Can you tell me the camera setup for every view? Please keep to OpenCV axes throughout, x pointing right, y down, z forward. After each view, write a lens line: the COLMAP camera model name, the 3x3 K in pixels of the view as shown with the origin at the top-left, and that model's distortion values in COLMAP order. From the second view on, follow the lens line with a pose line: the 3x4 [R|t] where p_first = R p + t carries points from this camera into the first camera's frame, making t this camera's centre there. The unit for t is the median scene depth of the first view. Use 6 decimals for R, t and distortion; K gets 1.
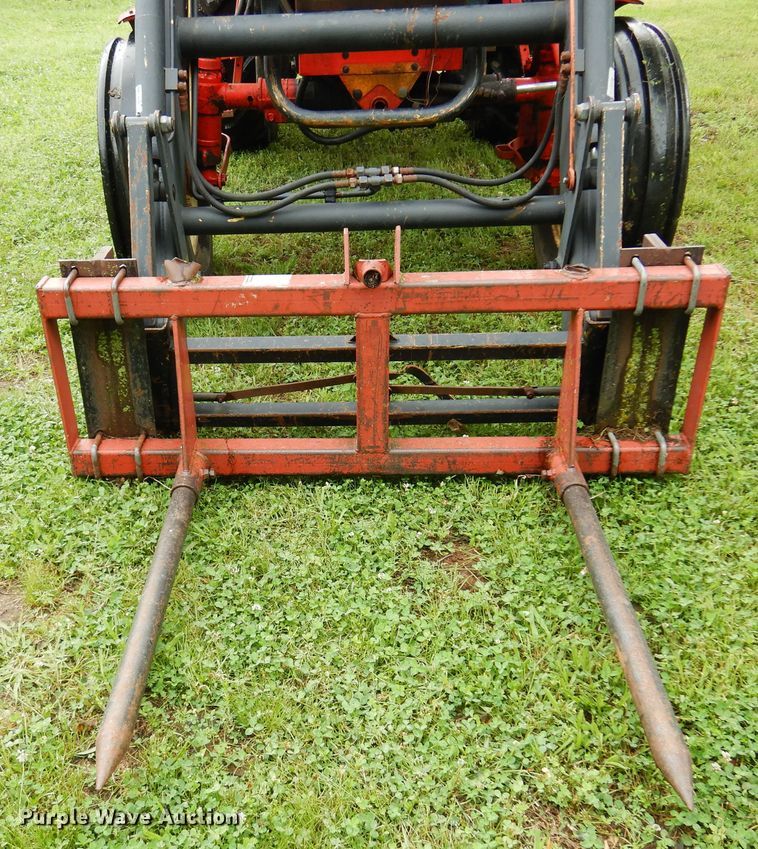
lens RADIAL K [[717.5, 0, 321.8], [0, 717.5, 412.2], [0, 0, 1]] dist [0.013785, 0.000257]
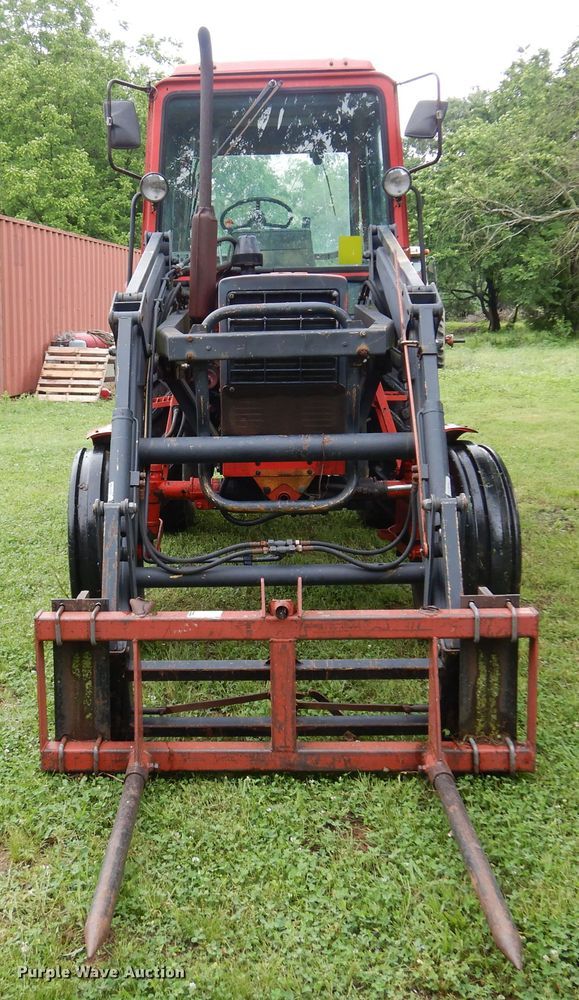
lens RADIAL K [[1102.5, 0, 289.5], [0, 1102.5, 500.0], [0, 0, 1]] dist [0.001110, 0.000786]
pose [[0.996142, 0.014876, 0.086490, -0.093658], [0.020230, 0.920062, -0.391249, 0.408860], [-0.085397, 0.391489, 0.916212, -0.945822]]
